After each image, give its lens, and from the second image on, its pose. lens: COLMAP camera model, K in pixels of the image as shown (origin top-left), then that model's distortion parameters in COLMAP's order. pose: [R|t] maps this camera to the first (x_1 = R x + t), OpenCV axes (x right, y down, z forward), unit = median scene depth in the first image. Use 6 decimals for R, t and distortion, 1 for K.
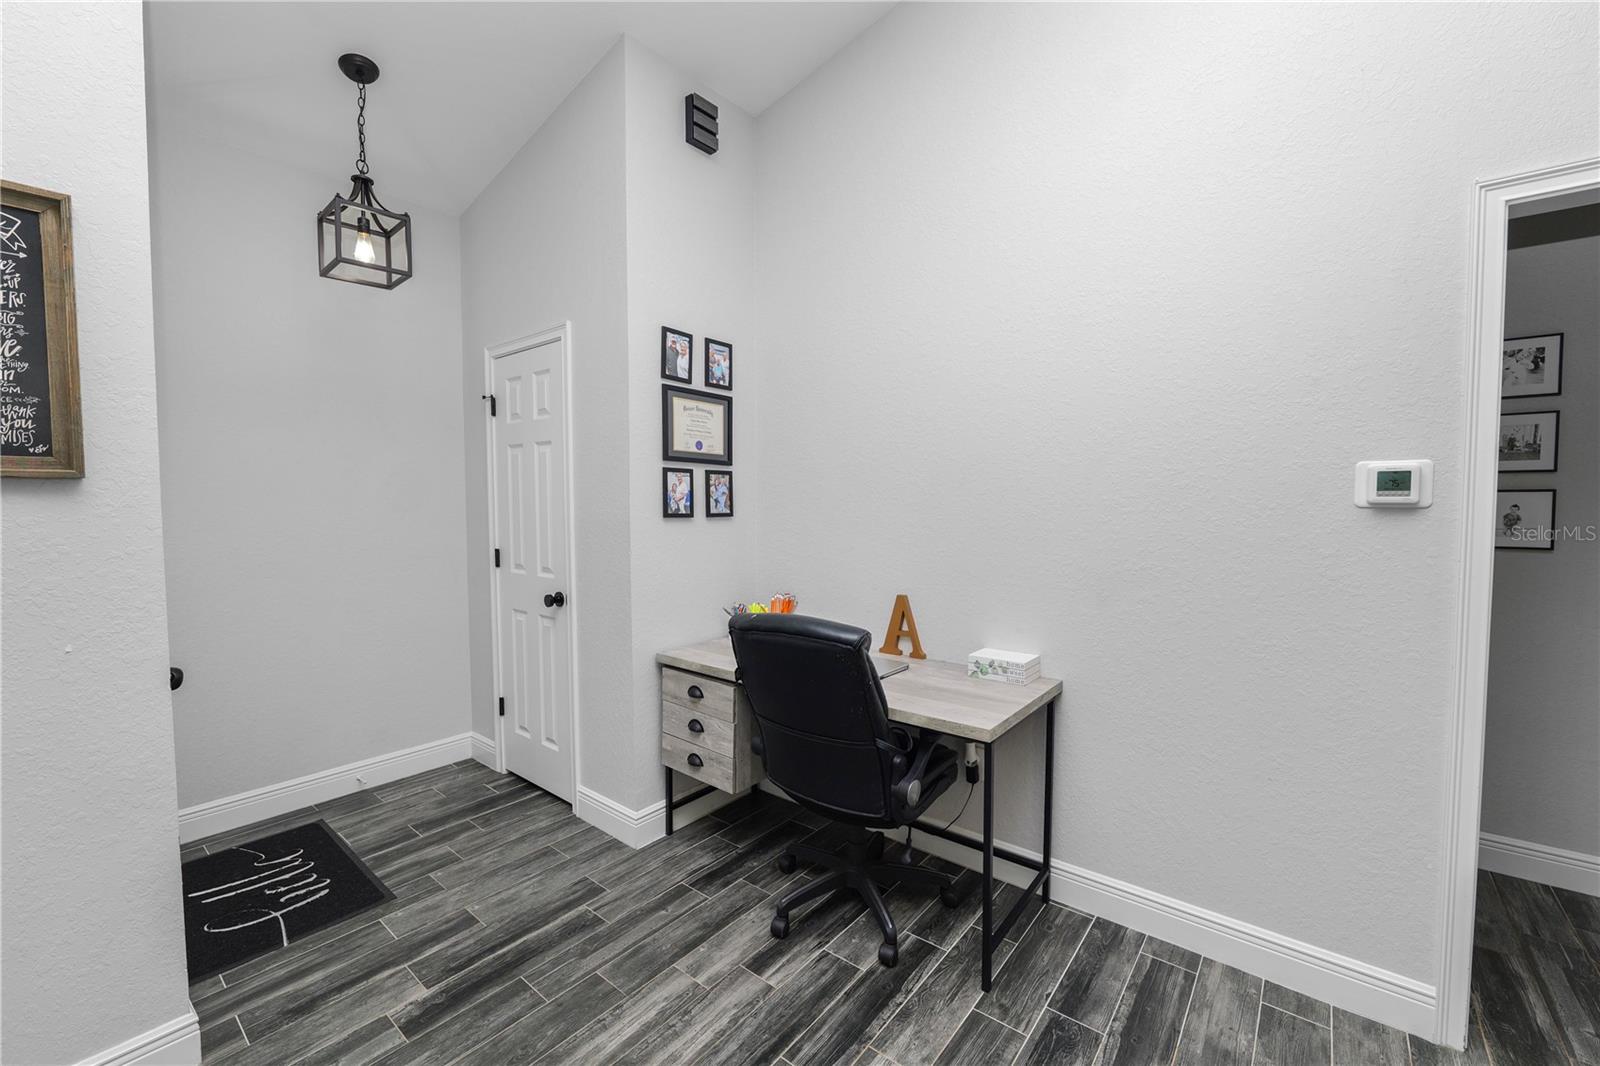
lens RADIAL K [[650.9, 0, 799.1], [0, 650.9, 529.8], [0, 0, 1]] dist [-0.013862, 0.001269]
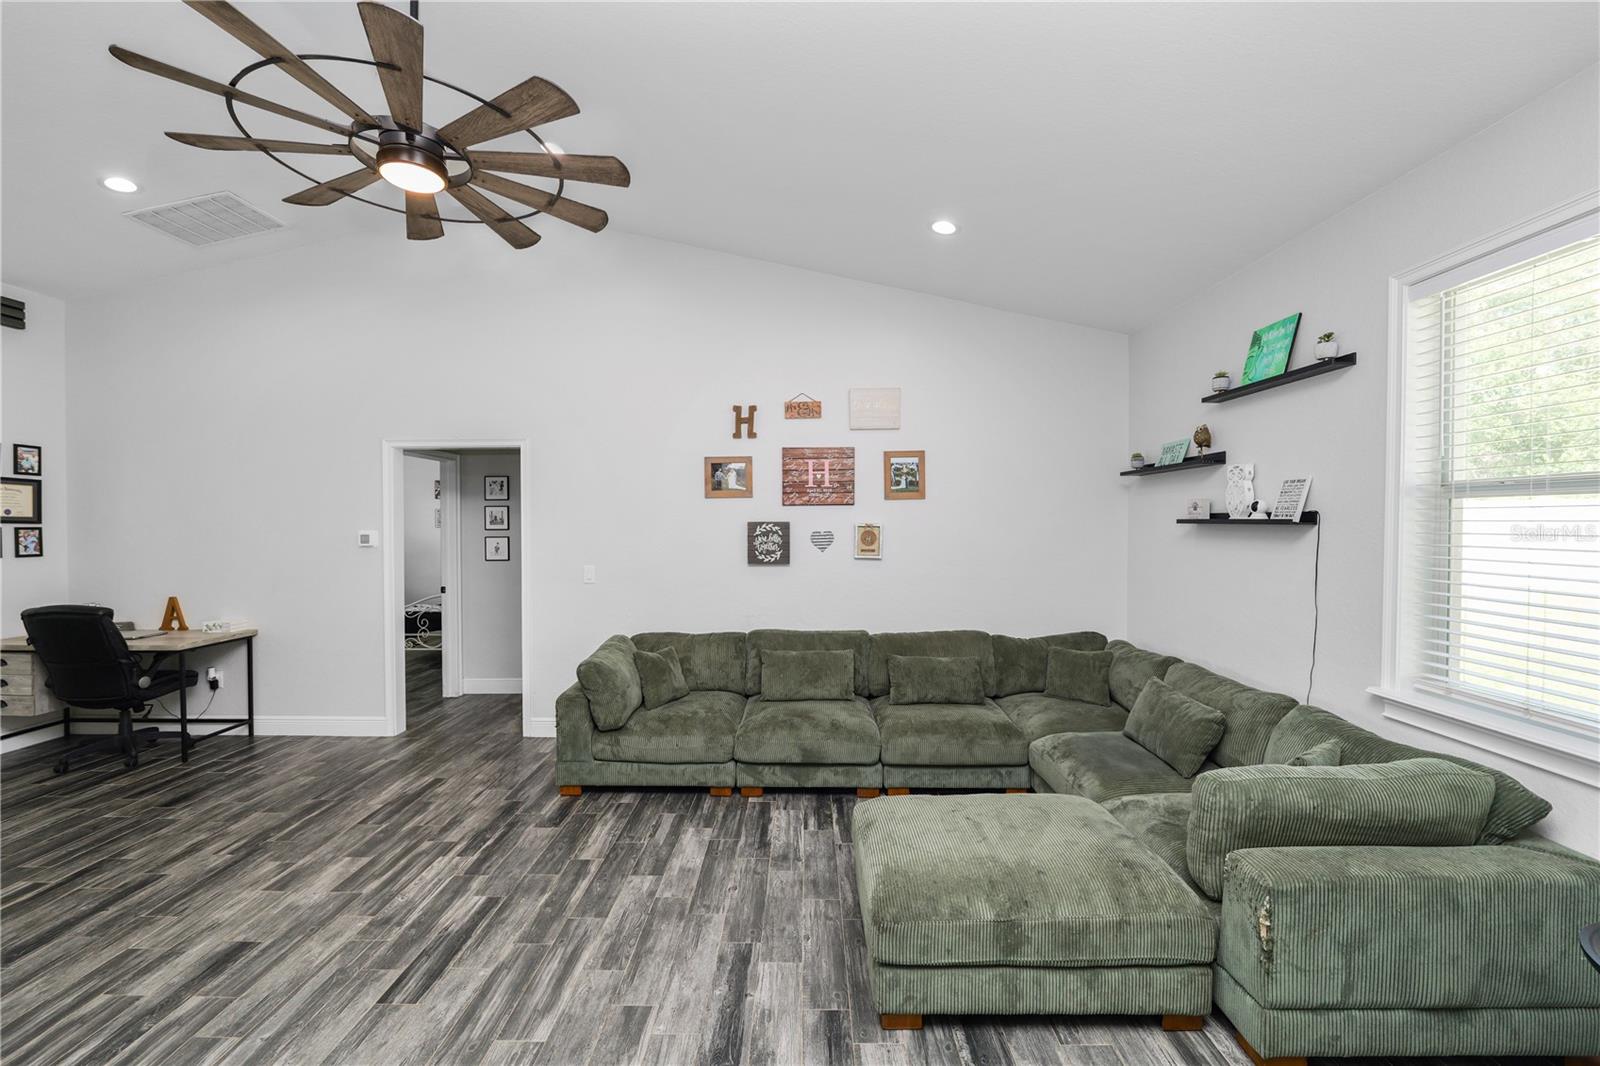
lens RADIAL K [[650.9, 0, 801.3], [0, 650.9, 533.4], [0, 0, 1]] dist [-0.013862, 0.001269]
pose [[0.778894, -0.008487, 0.627098, 0.393917], [0.028864, 0.999334, -0.022326, 0.012969], [-0.626491, 0.035491, 0.778620, -1.489309]]
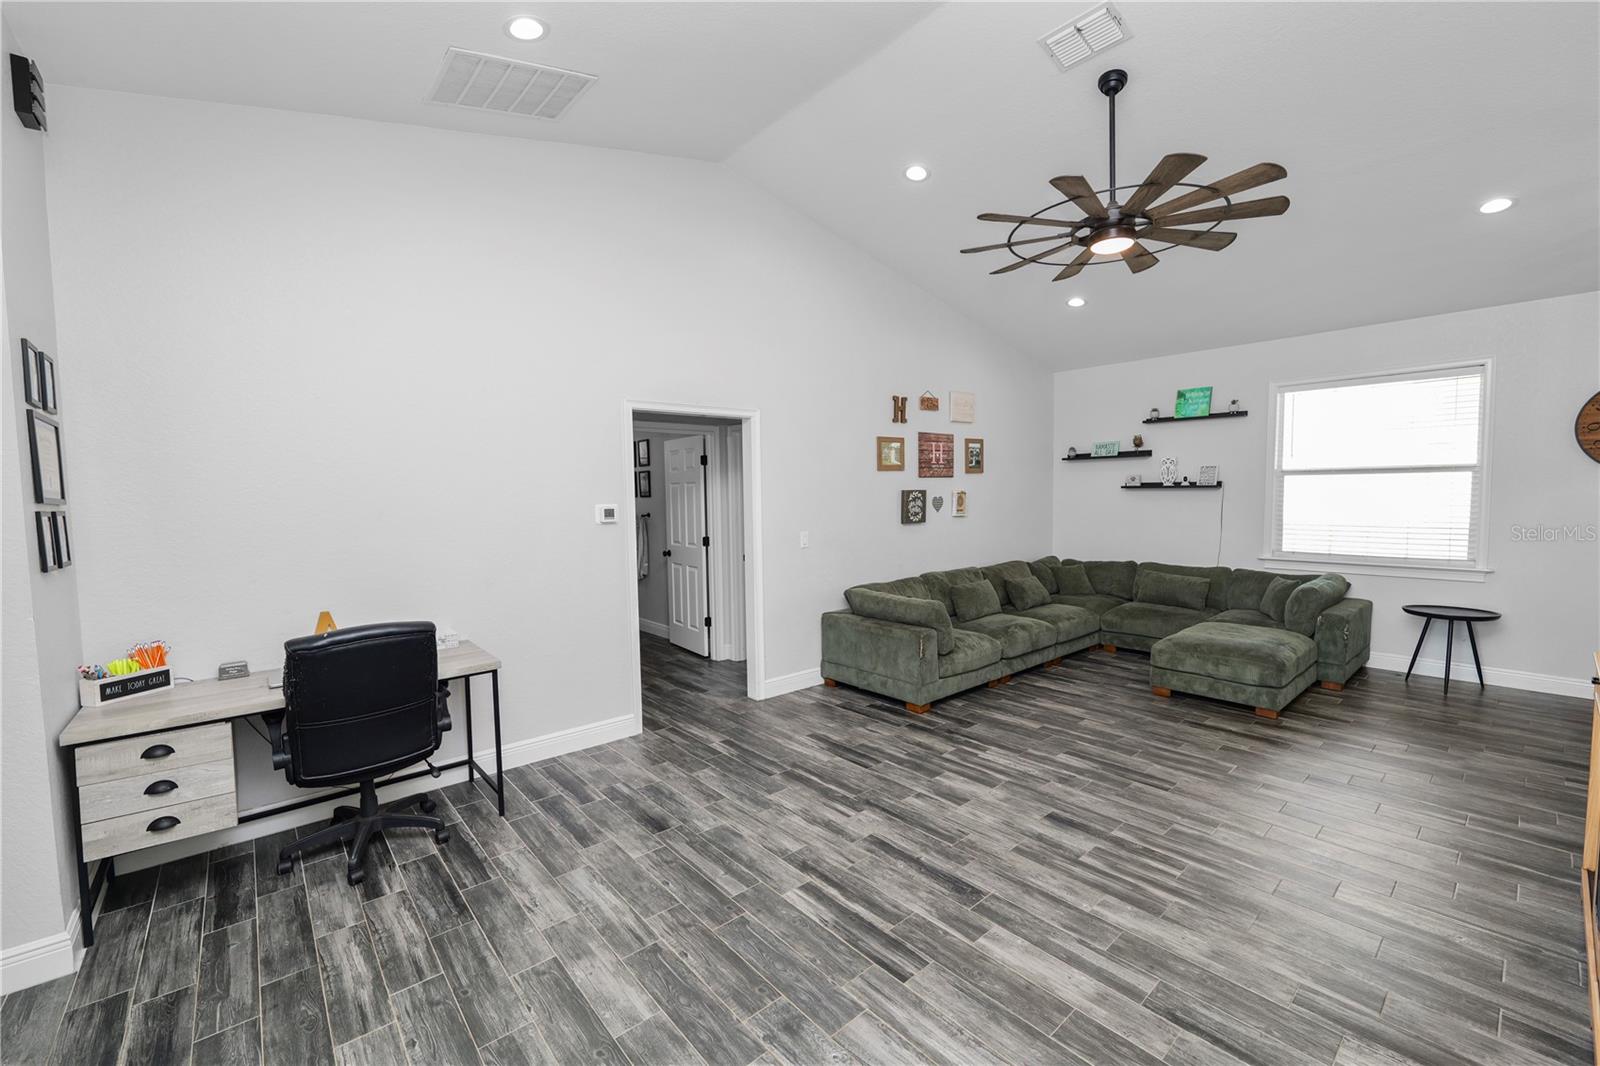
lens RADIAL K [[650.9, 0, 802.7], [0, 650.9, 533.4], [0, 0, 1]] dist [-0.013862, 0.001269]
pose [[0.171284, -0.062853, 0.983215, -0.839874], [0.060751, 0.996738, 0.053134, -0.052750], [-0.983347, 0.050630, 0.174543, -0.085099]]
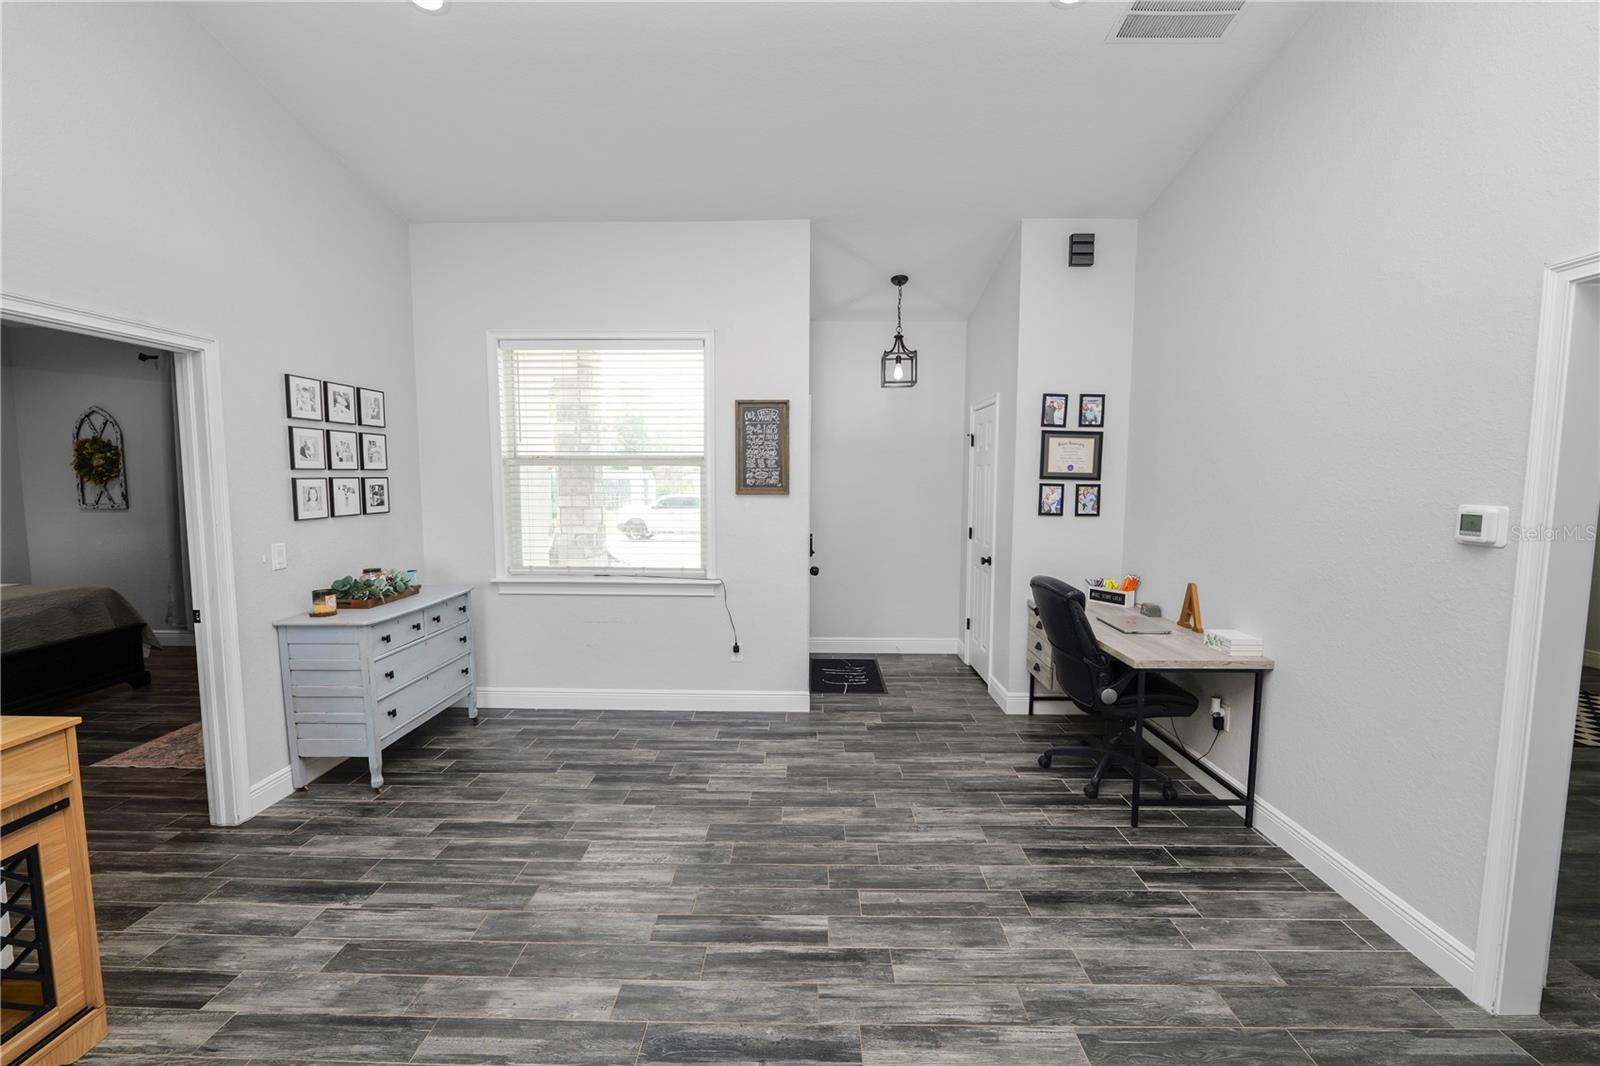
lens RADIAL K [[650.9, 0, 799.5], [0, 650.9, 529.8], [0, 0, 1]] dist [-0.013862, 0.001269]
pose [[0.619049, 0.070406, -0.782190, 0.671664], [-0.042046, 0.997516, 0.056512, -0.048334], [0.784226, -0.002096, 0.620472, -0.435110]]
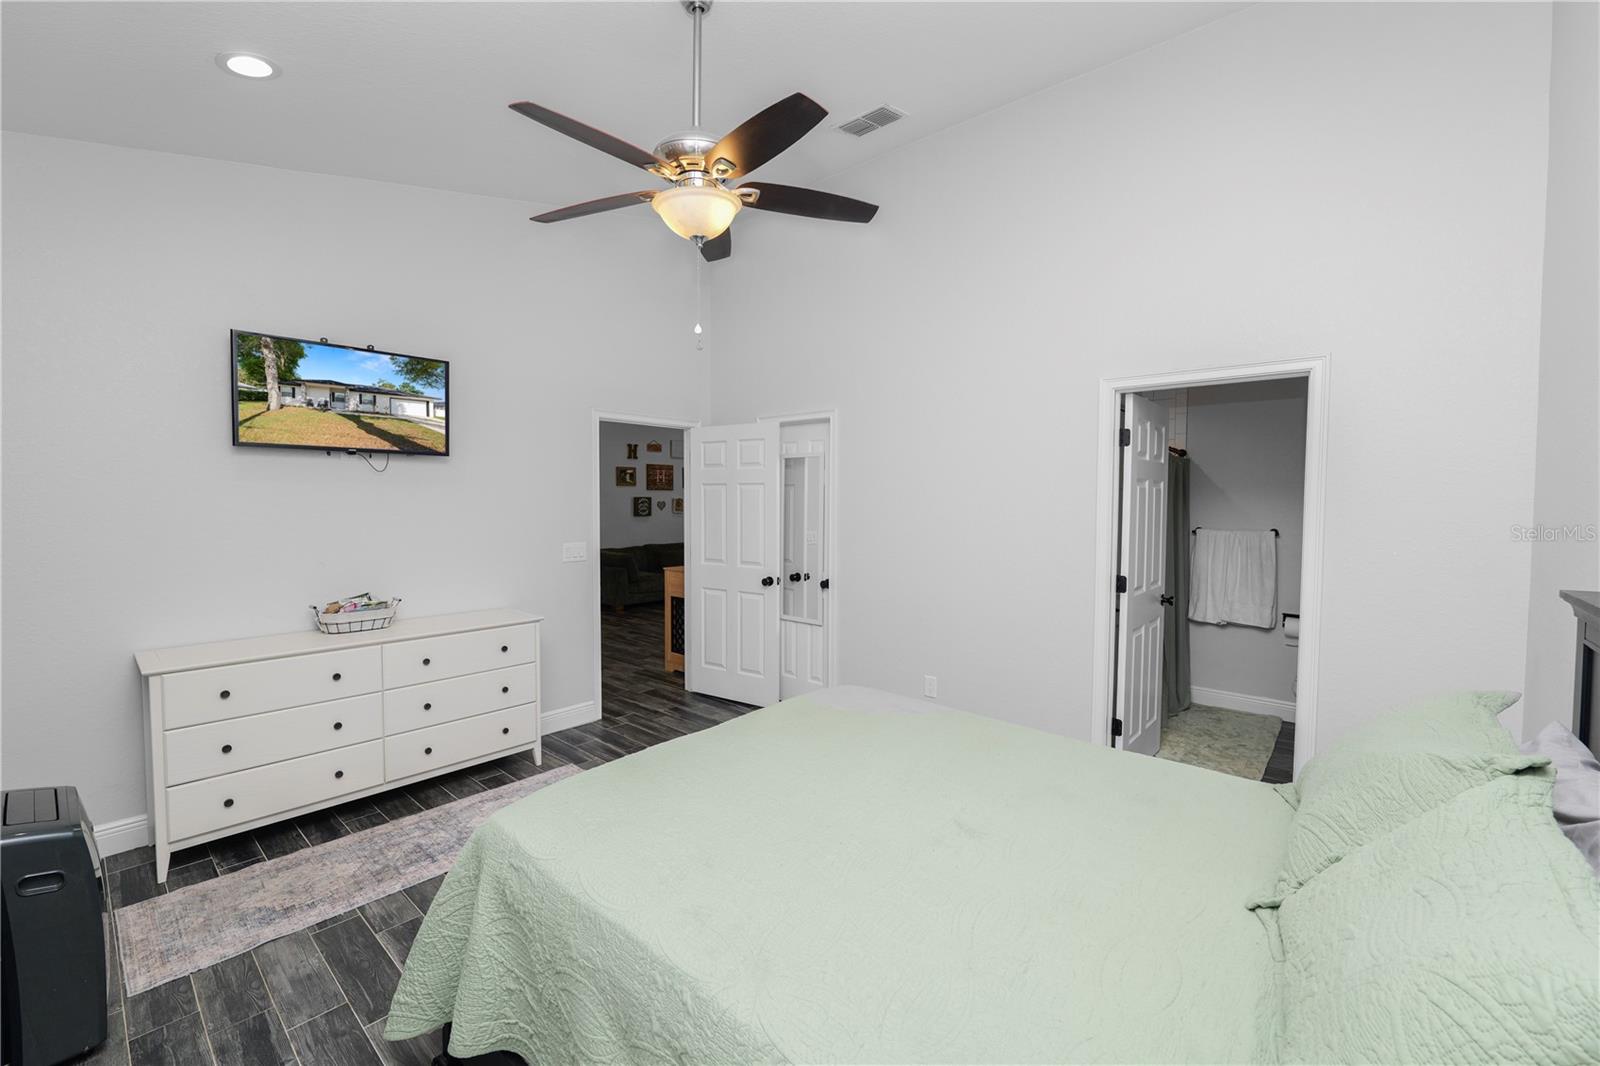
lens RADIAL K [[650.9, 0, 805.2], [0, 650.9, 518.8], [0, 0, 1]] dist [-0.013862, 0.001269]
pose [[0.018151, -0.027660, 0.999453, -2.443032], [0.051658, 0.998308, 0.026690, 0.015739], [-0.998500, 0.051145, 0.019549, -1.115119]]
